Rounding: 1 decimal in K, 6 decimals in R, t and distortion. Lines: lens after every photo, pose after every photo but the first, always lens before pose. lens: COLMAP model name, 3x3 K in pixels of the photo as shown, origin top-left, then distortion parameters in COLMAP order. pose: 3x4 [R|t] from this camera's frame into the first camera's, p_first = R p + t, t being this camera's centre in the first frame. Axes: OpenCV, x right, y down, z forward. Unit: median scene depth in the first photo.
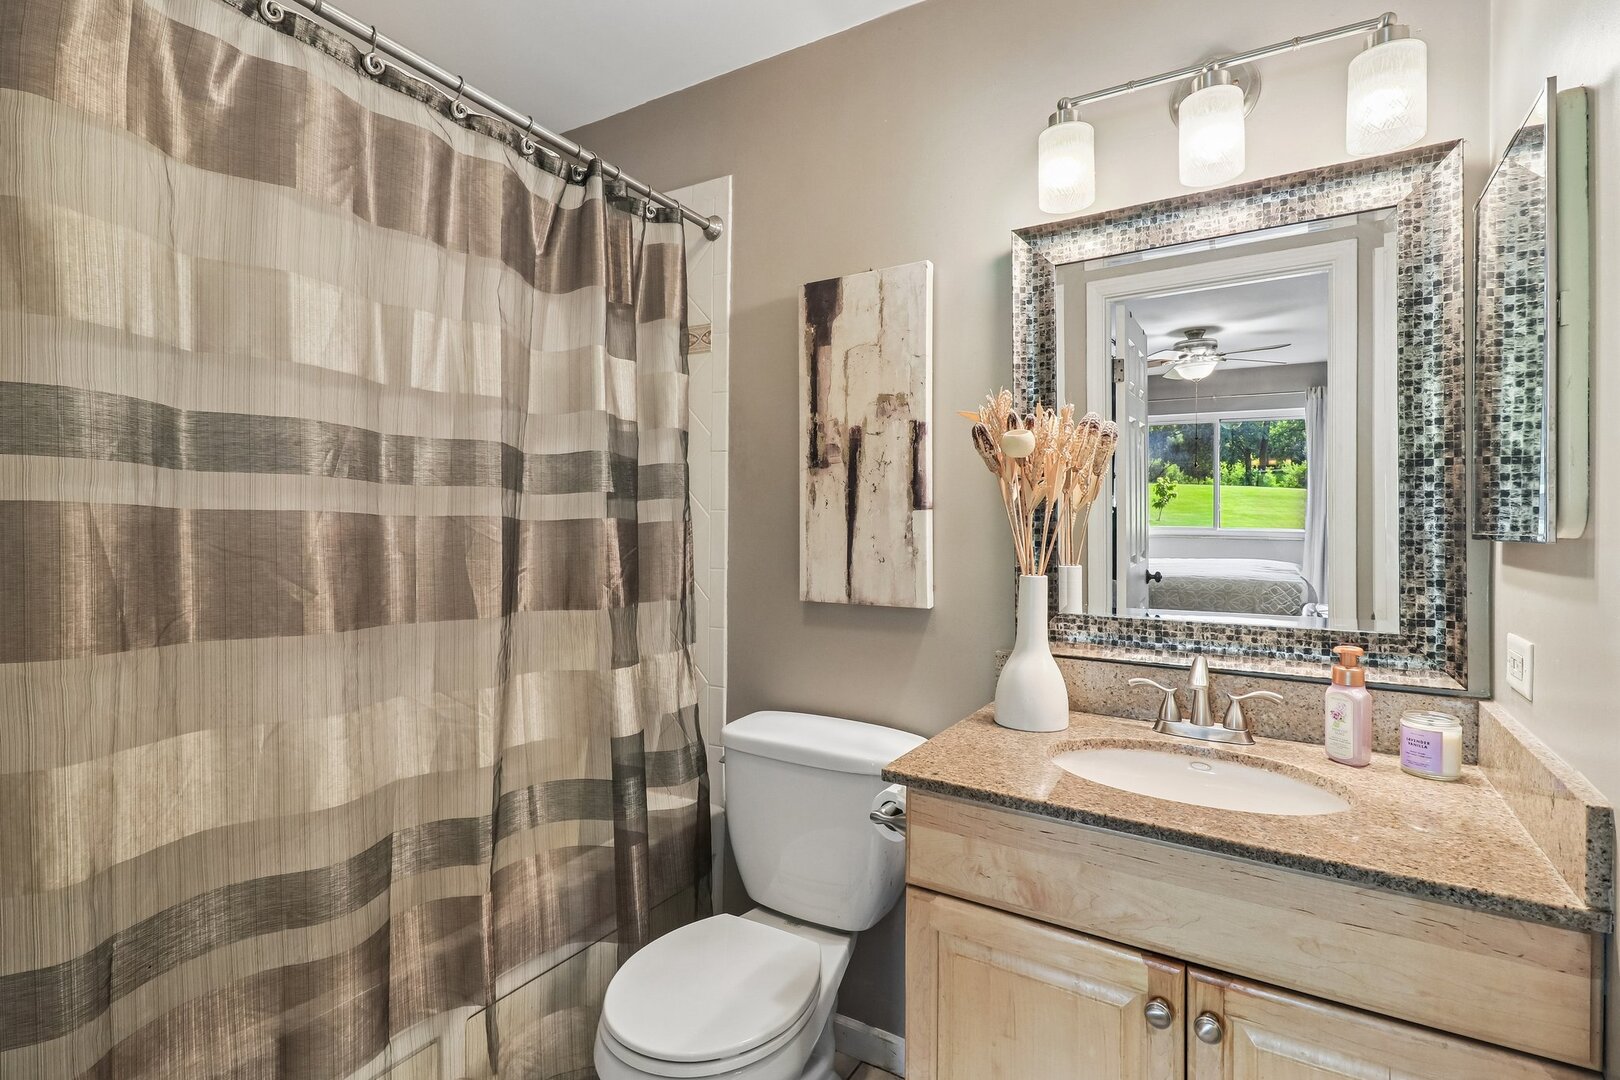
lens RADIAL K [[747.5, 0, 844.9], [0, 747.5, 506.2], [0, 0, 1]] dist [0.014734, -0.009856]
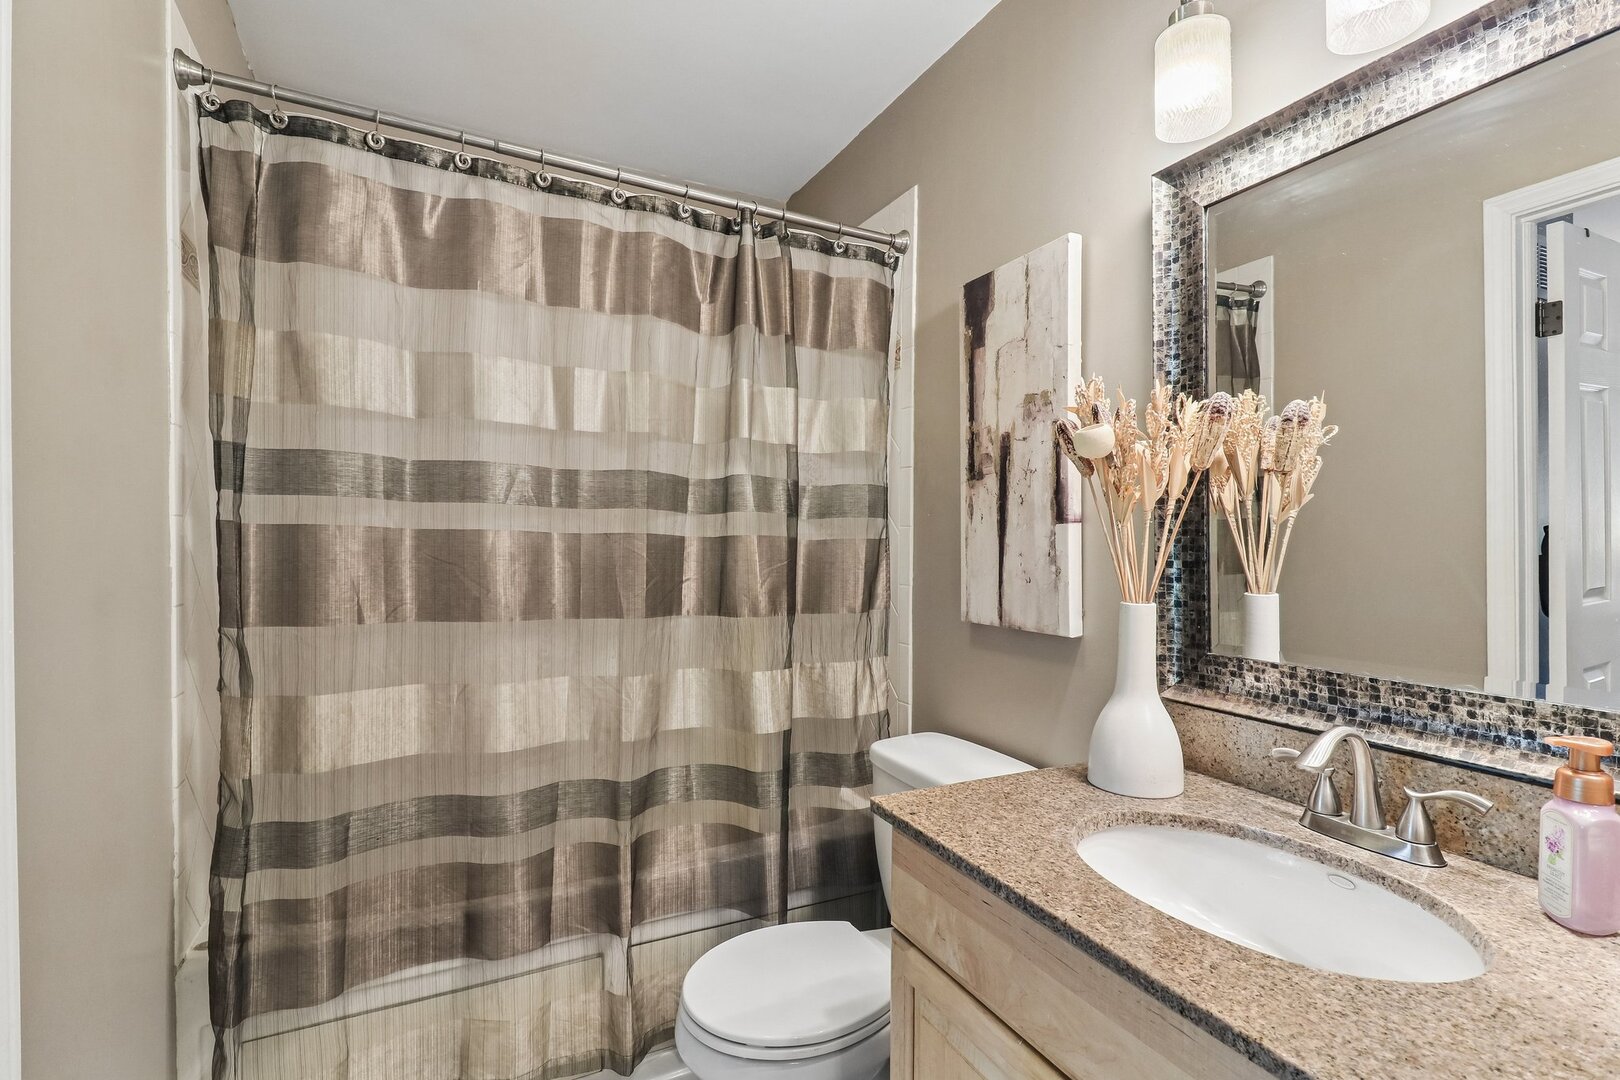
lens RADIAL K [[747.5, 0, 804.9], [0, 747.5, 536.5], [0, 0, 1]] dist [0.014734, -0.009856]
pose [[0.851889, -0.003460, -0.523712, 0.397411], [0.011784, 0.999852, 0.012561, 0.007054], [0.523591, -0.016872, 0.851803, 0.133814]]
